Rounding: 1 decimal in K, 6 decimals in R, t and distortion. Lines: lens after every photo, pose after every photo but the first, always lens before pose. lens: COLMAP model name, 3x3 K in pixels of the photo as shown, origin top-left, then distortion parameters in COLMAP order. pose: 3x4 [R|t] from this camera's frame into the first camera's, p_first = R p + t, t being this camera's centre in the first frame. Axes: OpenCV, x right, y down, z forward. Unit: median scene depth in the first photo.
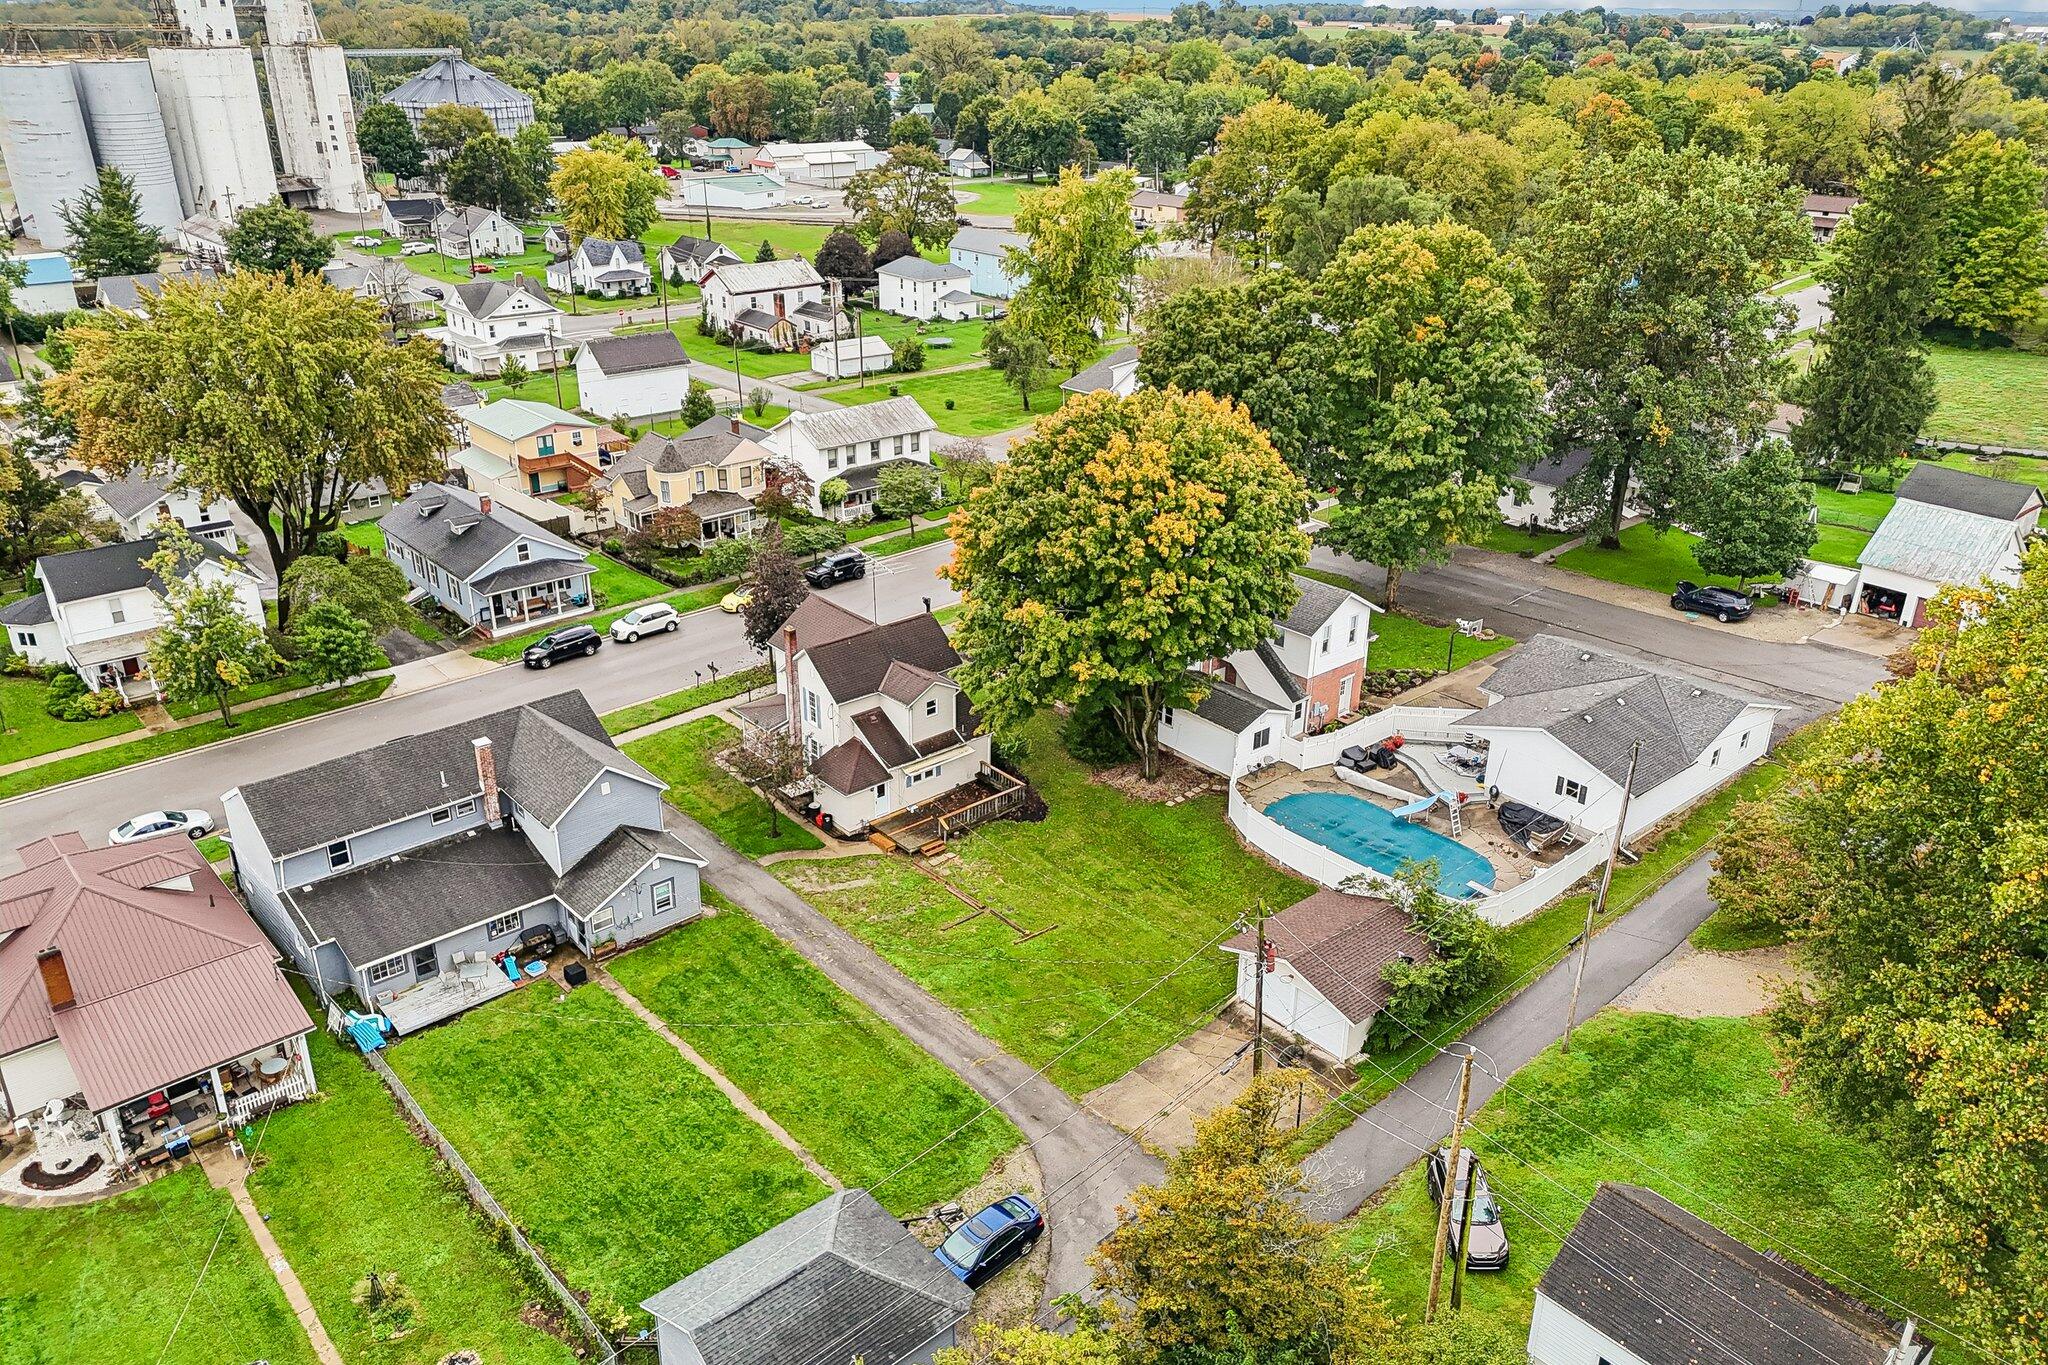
lens RADIAL K [[1451.8, 0, 1024.0], [0, 1451.8, 682.5], [0, 0, 1]] dist [0.082830, -0.081108]
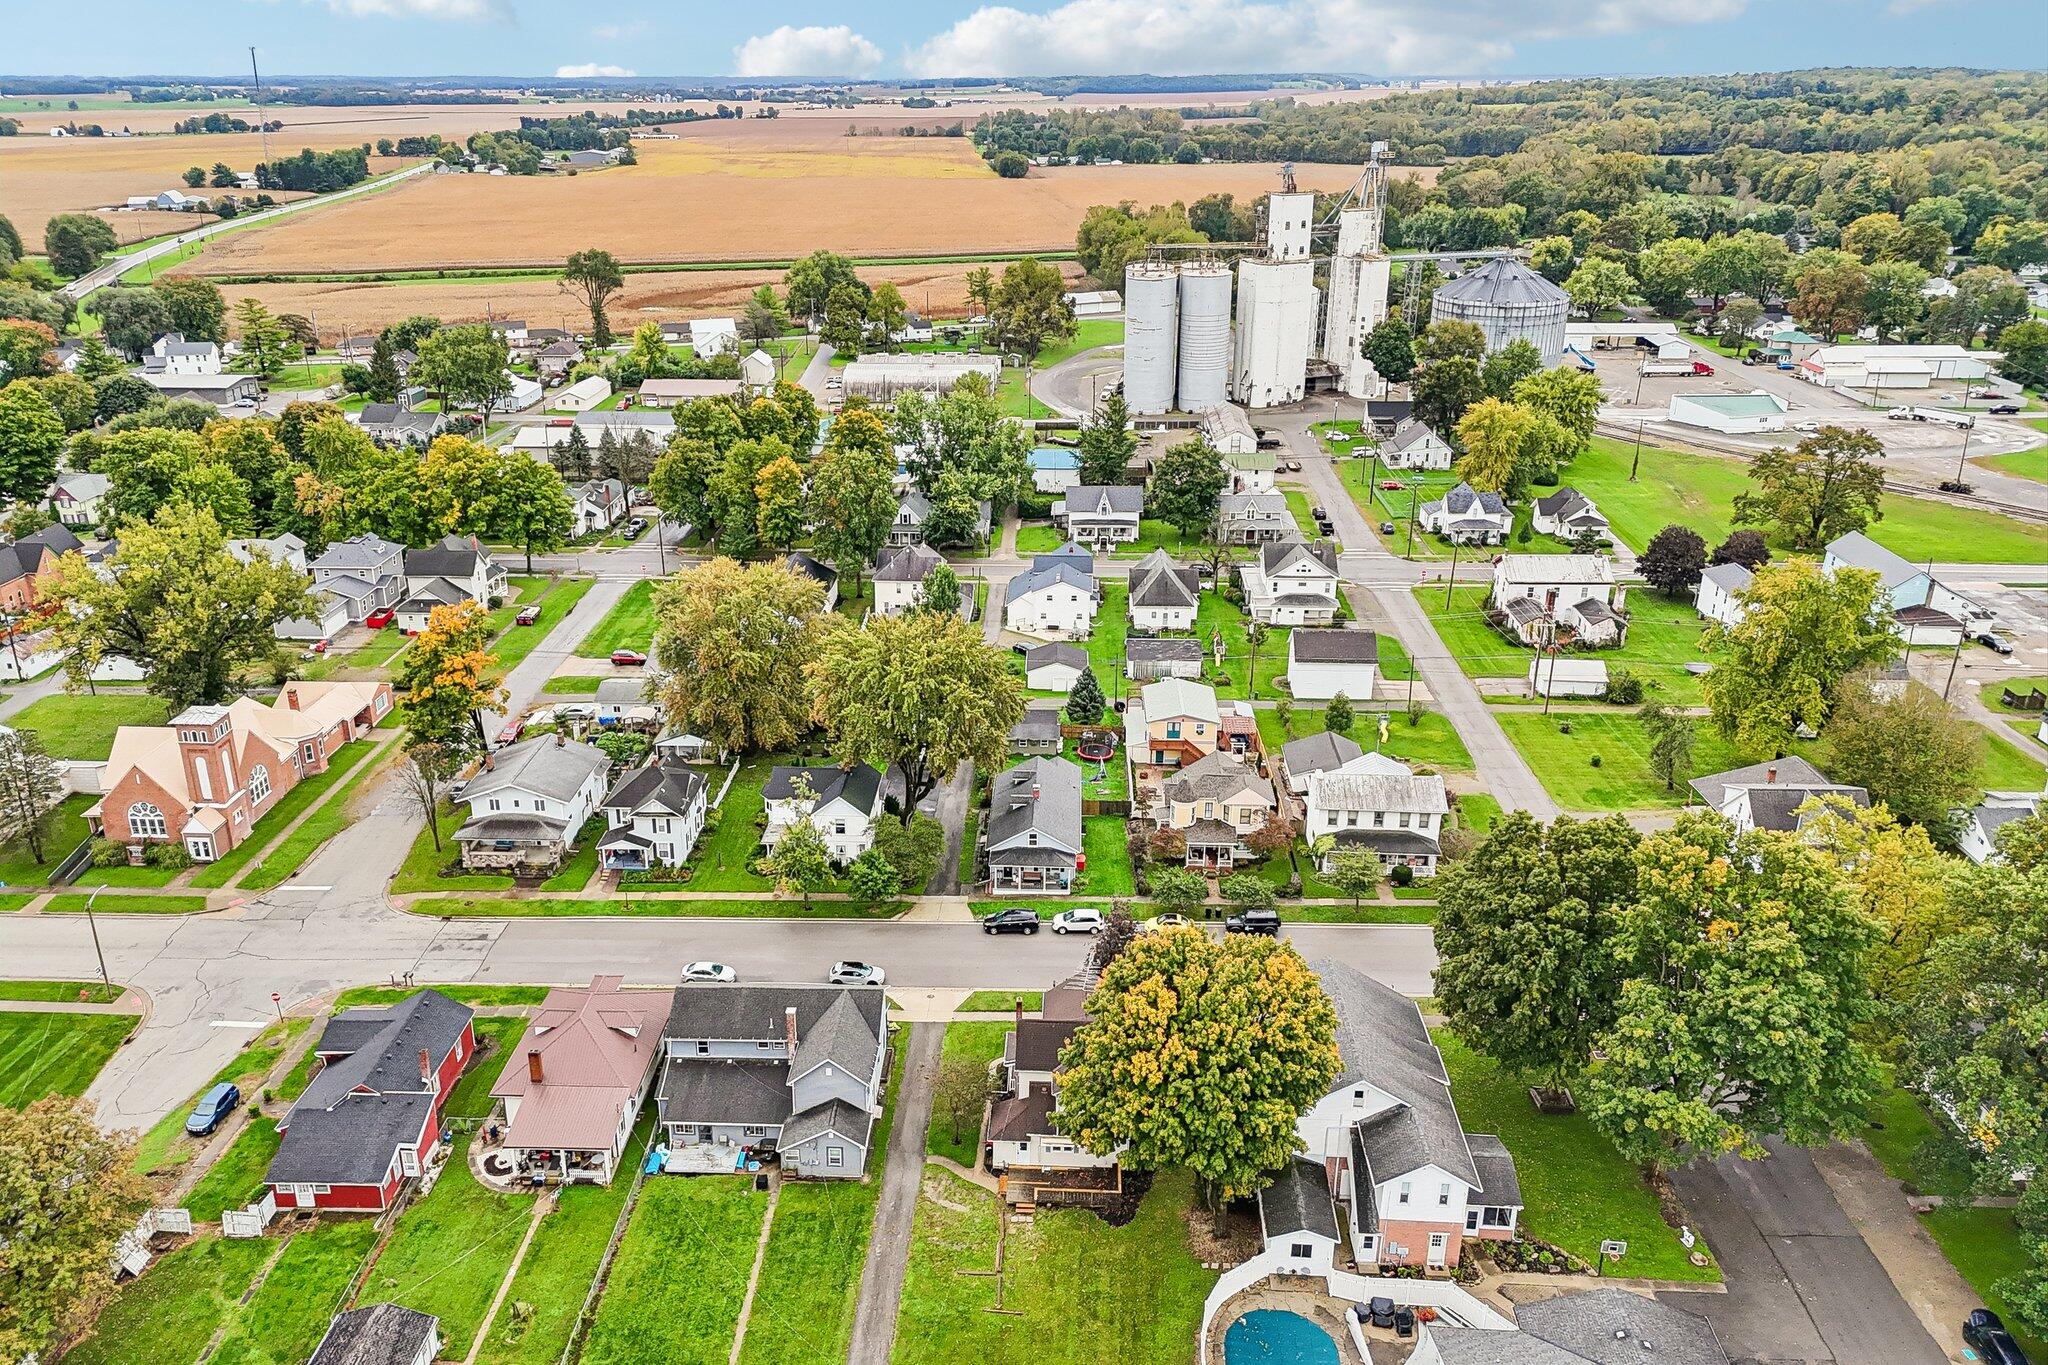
lens RADIAL K [[1500.5, 0, 1021.1], [0, 1500.5, 670.0], [0, 0, 1]] dist [0.109652, -0.192173]
pose [[0.717534, 0.239818, -0.653936, 0.581099], [-0.273827, 0.960386, 0.051744, -0.343539], [0.640440, 0.141937, 0.754779, -0.086671]]
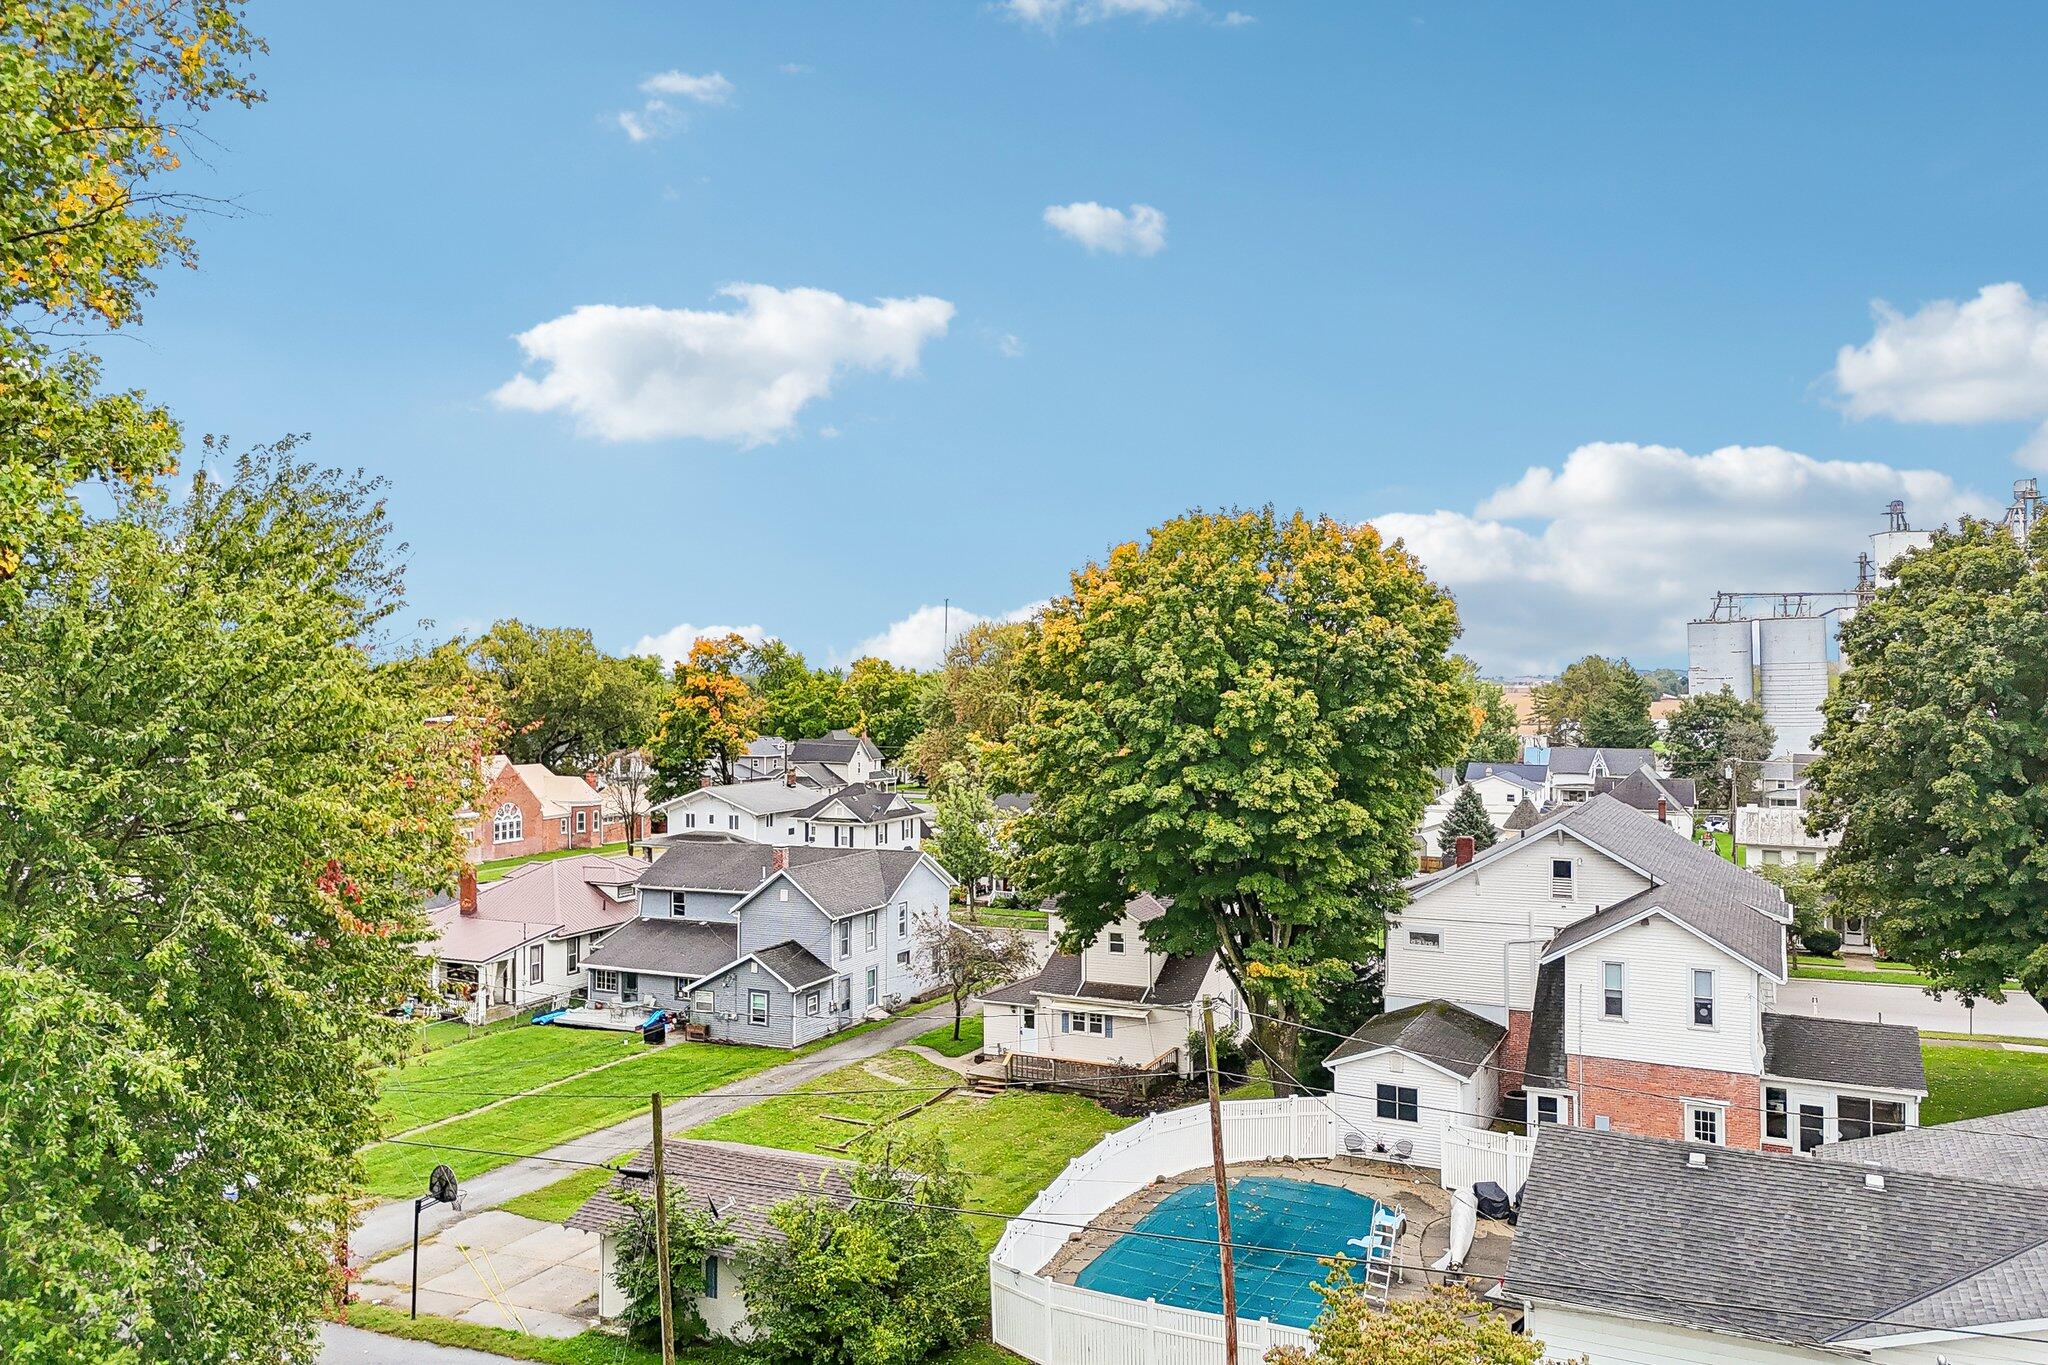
lens RADIAL K [[1504.7, 0, 1016.7], [0, 1504.7, 676.3], [0, 0, 1]] dist [0.083796, -0.096045]
pose [[0.389405, -0.002642, -0.921063, 0.562190], [-0.350560, 0.924310, -0.150860, 0.022689], [0.851746, 0.381633, 0.359004, 0.515378]]
